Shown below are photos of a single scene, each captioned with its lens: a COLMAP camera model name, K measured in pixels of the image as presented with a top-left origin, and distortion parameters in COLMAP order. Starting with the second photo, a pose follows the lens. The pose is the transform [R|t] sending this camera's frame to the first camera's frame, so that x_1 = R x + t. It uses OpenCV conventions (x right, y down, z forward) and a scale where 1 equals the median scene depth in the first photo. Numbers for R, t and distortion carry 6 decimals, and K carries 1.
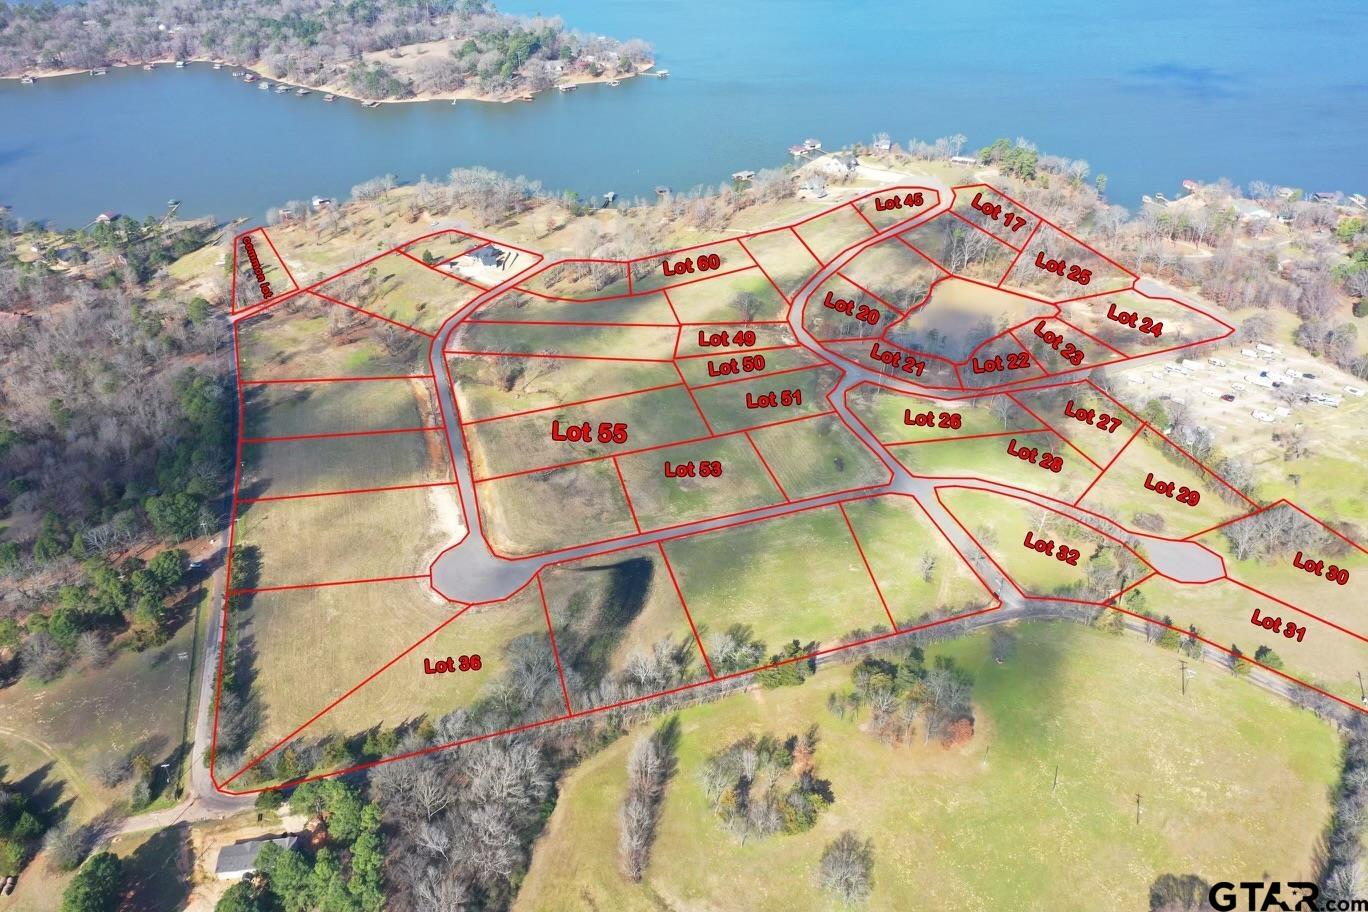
lens RADIAL K [[1077.1, 0, 688.1], [0, 1077.1, 462.6], [0, 0, 1]] dist [-0.001391, 0.009001]
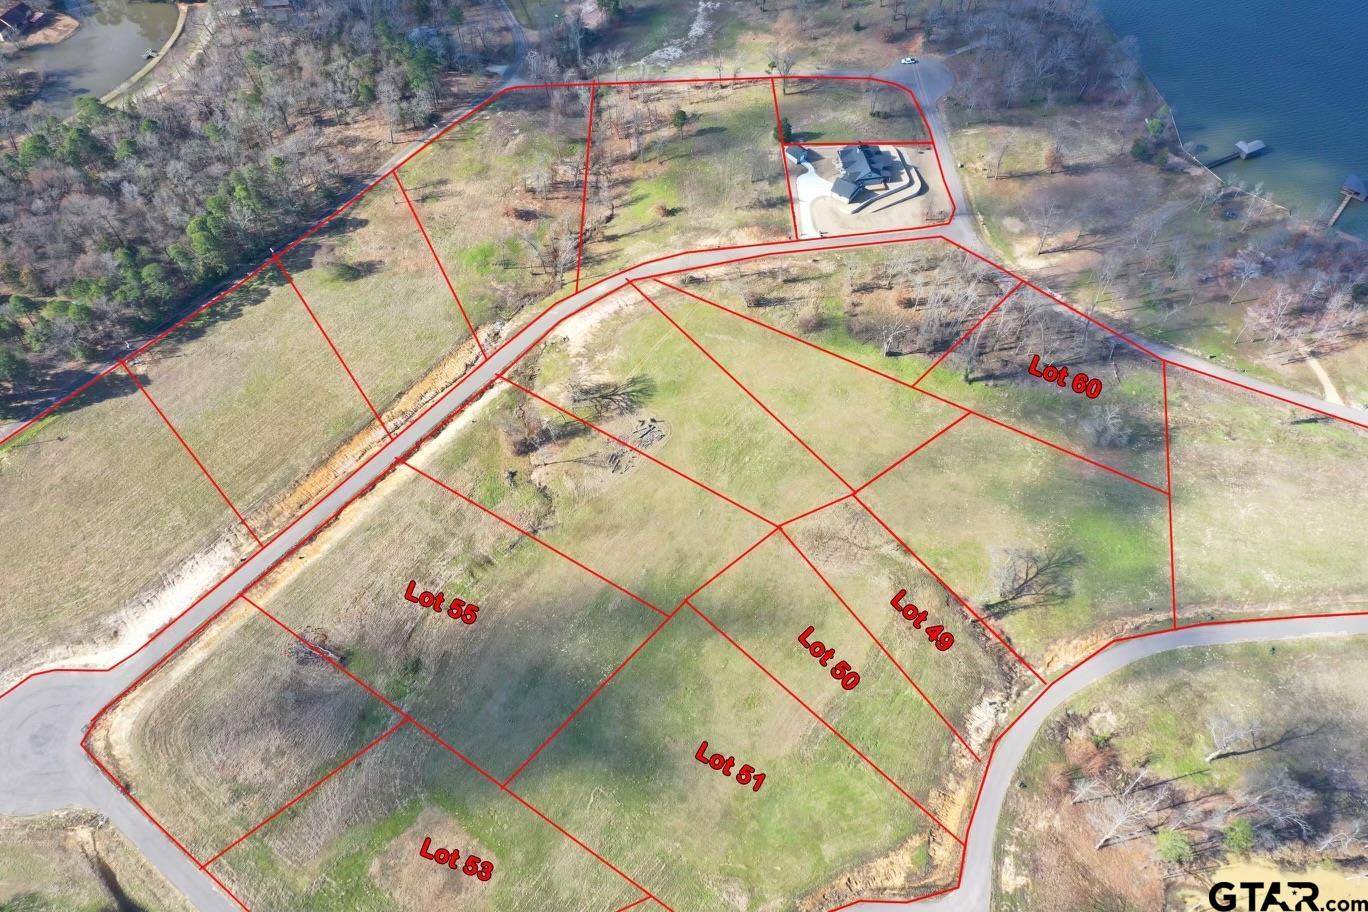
lens RADIAL K [[1077.1, 0, 688.1], [0, 1077.1, 456.5], [0, 0, 1]] dist [-0.001391, 0.009001]
pose [[0.575002, 0.659710, -0.483896, 0.206462], [-0.441010, 0.748091, 0.495852, -0.453720], [0.689117, -0.071713, 0.721093, 0.683640]]
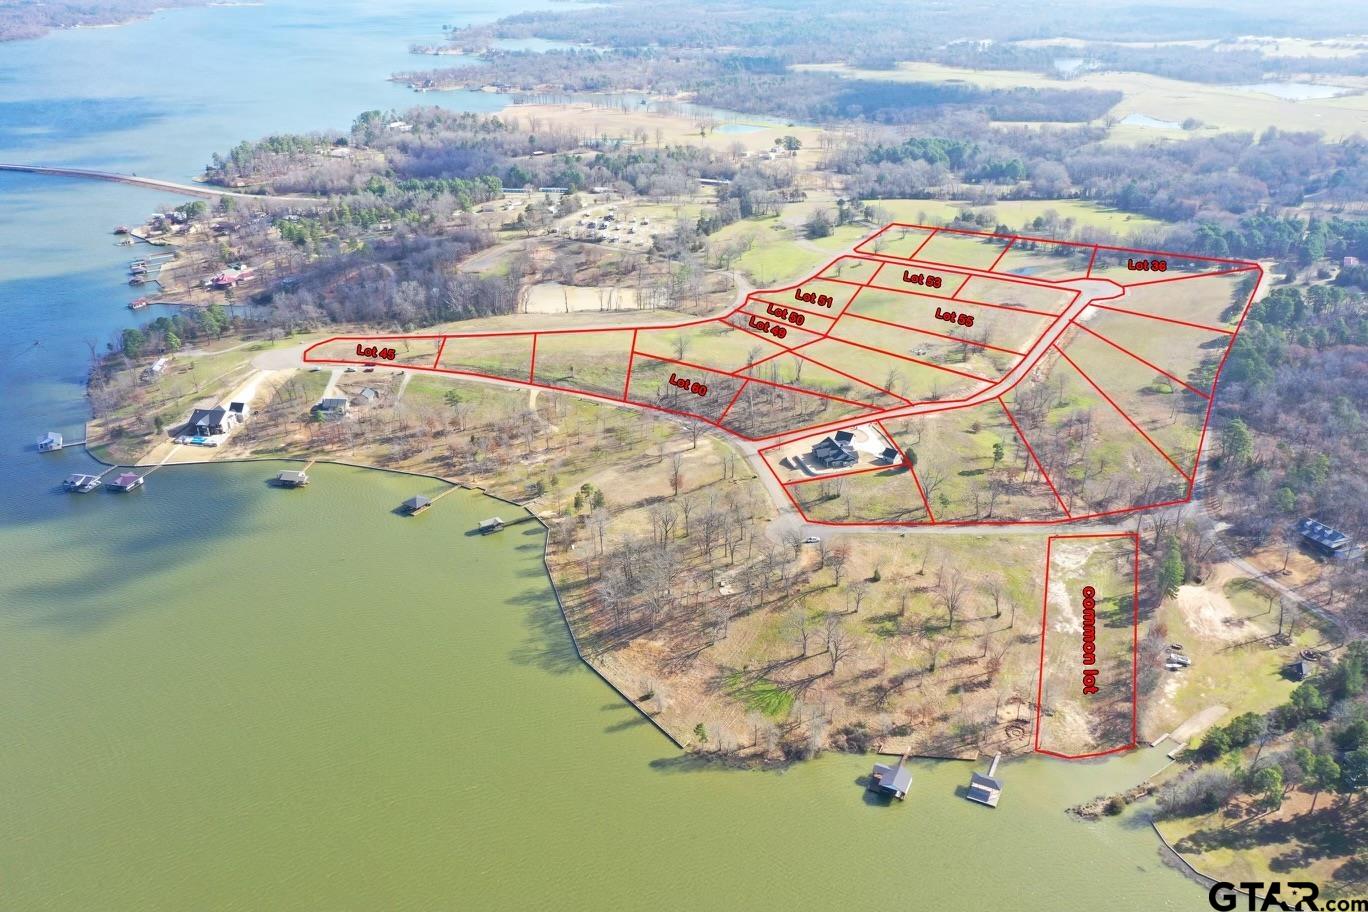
lens RADIAL K [[1077.1, 0, 676.8], [0, 1077.1, 449.3], [0, 0, 1]] dist [-0.001391, 0.009001]
pose [[-0.656087, -0.314250, 0.686146, -0.867585], [0.422657, 0.600223, 0.679039, -1.030125], [-0.625229, 0.735513, -0.260979, 1.750701]]
